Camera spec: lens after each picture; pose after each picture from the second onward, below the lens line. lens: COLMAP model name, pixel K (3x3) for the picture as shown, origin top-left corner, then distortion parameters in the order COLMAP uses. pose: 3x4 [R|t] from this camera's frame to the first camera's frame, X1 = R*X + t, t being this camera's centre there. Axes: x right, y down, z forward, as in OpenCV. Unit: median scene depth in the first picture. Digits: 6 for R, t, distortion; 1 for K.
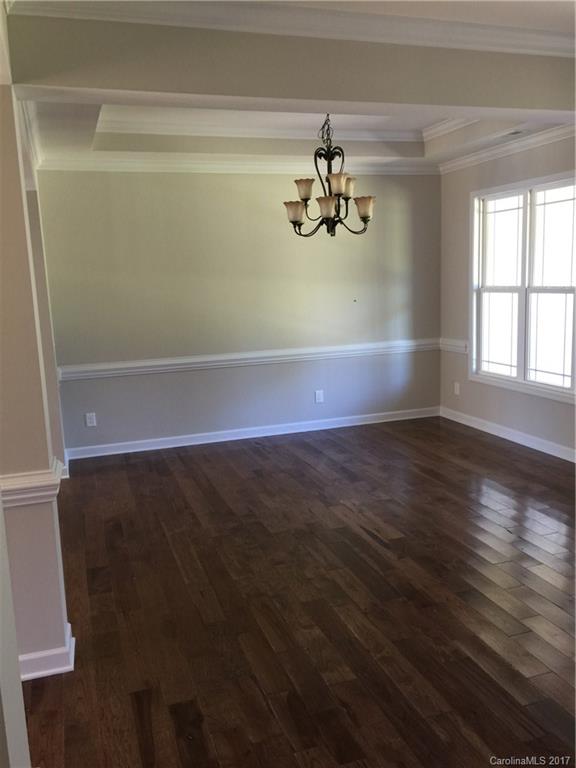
lens RADIAL K [[646.0, 0, 288.0], [0, 646.0, 384.0], [0, 0, 1]] dist [0.096479, -0.150591]
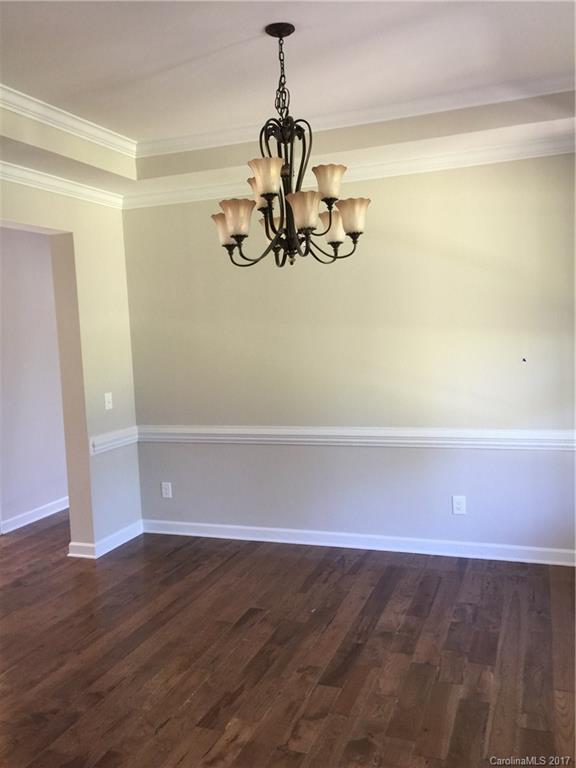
lens RADIAL K [[646.0, 0, 288.0], [0, 646.0, 384.0], [0, 0, 1]] dist [0.096479, -0.150591]
pose [[0.783437, 0.057491, -0.618806, 0.382302], [-0.087601, 0.995986, -0.018373, -0.091760], [0.615266, 0.068602, 0.785329, 0.457452]]
